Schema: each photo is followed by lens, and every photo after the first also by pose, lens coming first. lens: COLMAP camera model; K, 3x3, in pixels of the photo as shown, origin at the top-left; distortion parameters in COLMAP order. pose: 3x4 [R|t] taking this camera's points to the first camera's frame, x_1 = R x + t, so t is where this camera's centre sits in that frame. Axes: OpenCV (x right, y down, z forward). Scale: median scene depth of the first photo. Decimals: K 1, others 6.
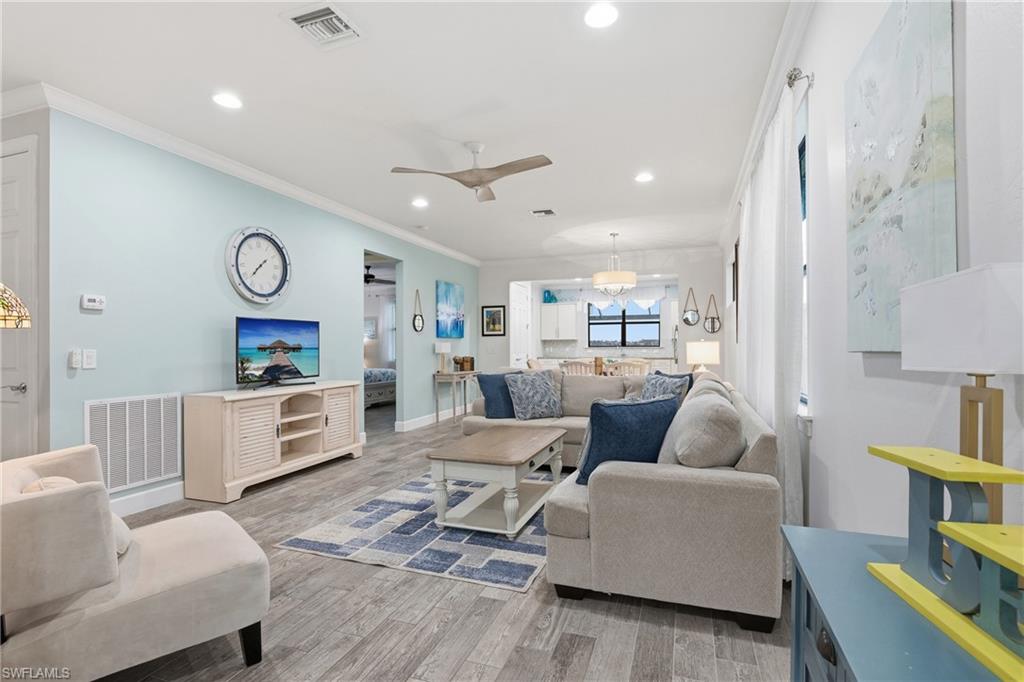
lens RADIAL K [[462.9, 0, 511.0], [0, 462.9, 349.6], [0, 0, 1]] dist [-0.016962, 0.000254]
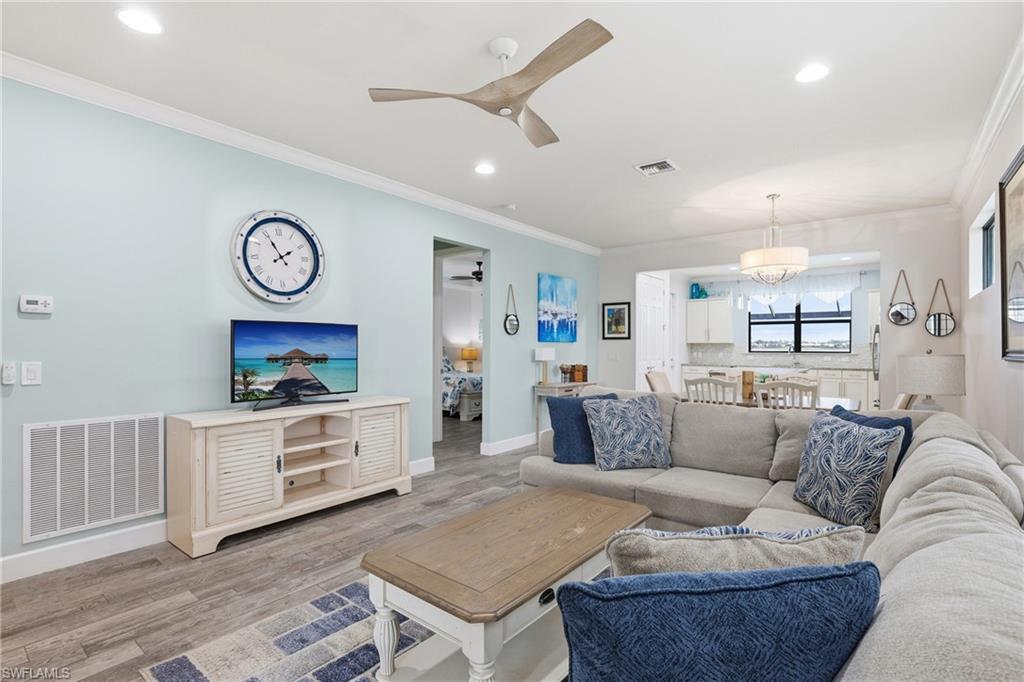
lens RADIAL K [[462.9, 0, 524.5], [0, 462.9, 348.6], [0, 0, 1]] dist [-0.016962, 0.000254]
pose [[0.951740, 0.009825, -0.306749, 0.115665], [-0.010386, 0.999946, -0.000197, -0.021587], [0.306730, 0.003374, 0.951791, 0.320875]]
